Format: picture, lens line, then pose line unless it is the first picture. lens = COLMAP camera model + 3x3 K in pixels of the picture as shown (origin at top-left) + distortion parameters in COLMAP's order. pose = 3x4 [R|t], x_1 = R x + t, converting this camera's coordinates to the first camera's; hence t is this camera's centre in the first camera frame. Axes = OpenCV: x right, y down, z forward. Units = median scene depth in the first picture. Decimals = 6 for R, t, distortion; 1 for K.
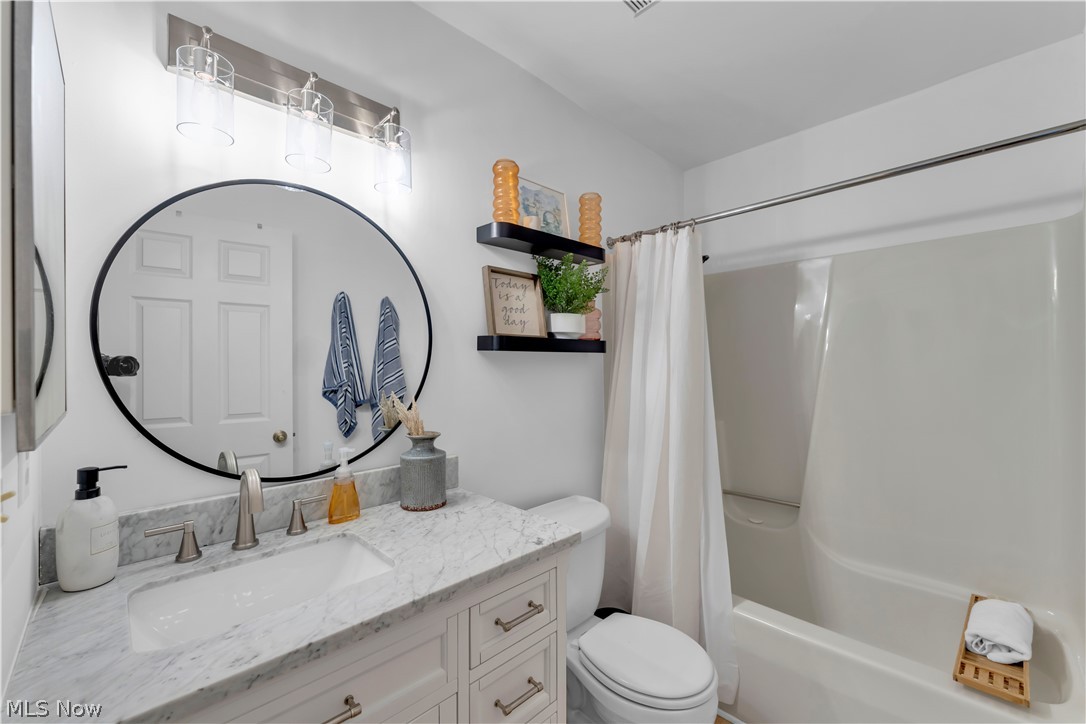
lens RADIAL K [[445.9, 0, 541.1], [0, 445.9, 362.7], [0, 0, 1]] dist [0.000998, 0.000117]
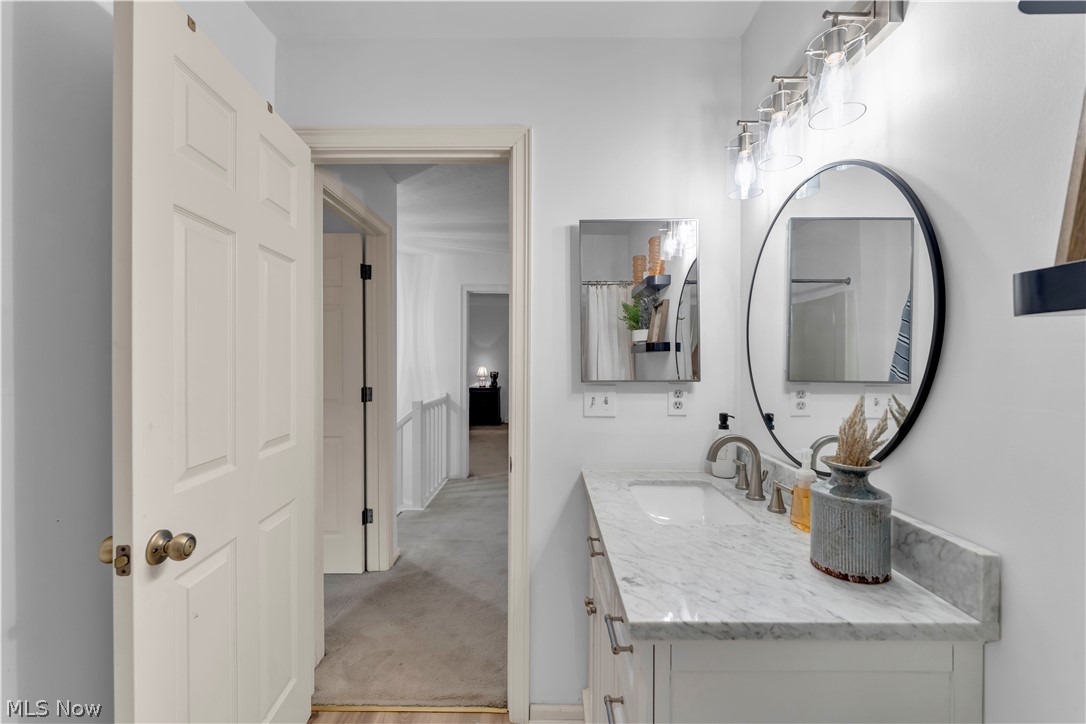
lens RADIAL K [[445.9, 0, 526.7], [0, 445.9, 361.6], [0, 0, 1]] dist [0.000998, 0.000117]
pose [[-0.739791, -0.001487, -0.672835, 0.597748], [-0.000113, 0.999998, -0.002085, 0.023187], [0.672837, -0.001466, -0.739789, 1.345442]]
